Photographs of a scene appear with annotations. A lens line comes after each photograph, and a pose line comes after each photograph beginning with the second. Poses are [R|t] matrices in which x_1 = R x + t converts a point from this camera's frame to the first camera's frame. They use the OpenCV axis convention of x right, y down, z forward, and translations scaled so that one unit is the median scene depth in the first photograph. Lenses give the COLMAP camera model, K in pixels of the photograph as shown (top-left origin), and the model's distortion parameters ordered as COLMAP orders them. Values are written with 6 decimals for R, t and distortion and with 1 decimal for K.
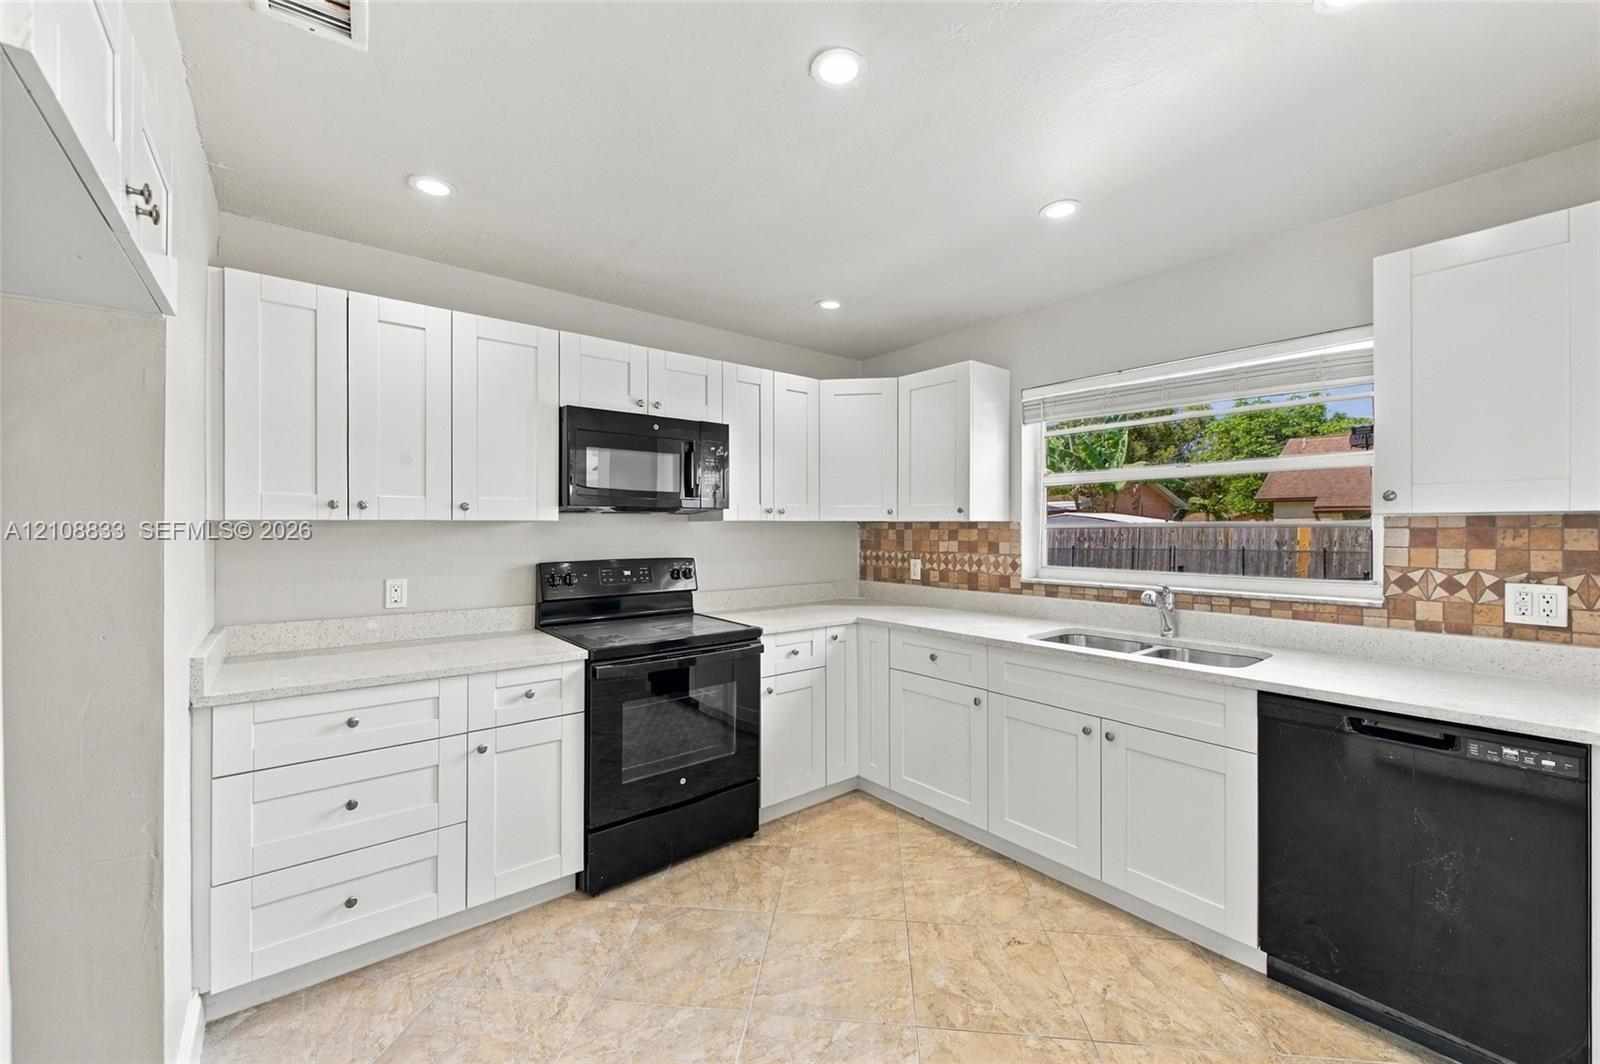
lens RADIAL K [[636.5, 0, 796.2], [0, 636.5, 526.7], [0, 0, 1]] dist [-0.000647, -0.001181]
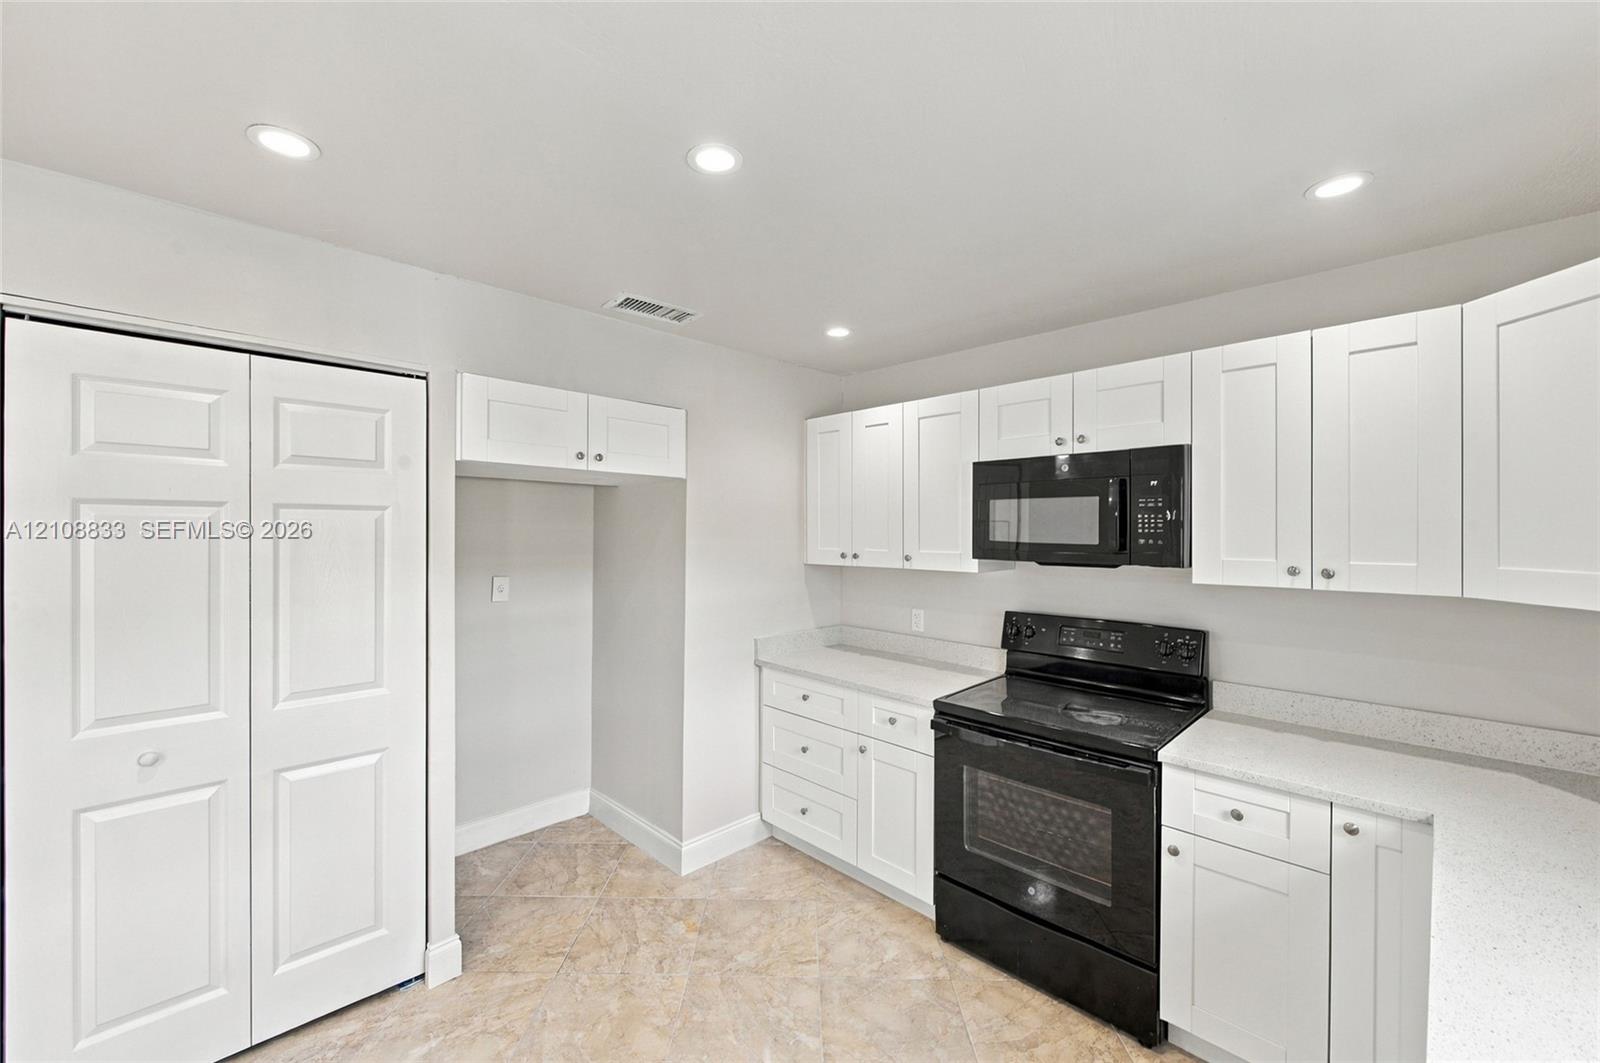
lens RADIAL K [[636.5, 0, 792.0], [0, 636.5, 530.9], [0, 0, 1]] dist [-0.000647, -0.001181]
pose [[0.089157, 0.005895, -0.996000, 0.598160], [0.000609, 0.999982, 0.005973, -0.079210], [0.996017, -0.001139, 0.089152, 0.573122]]
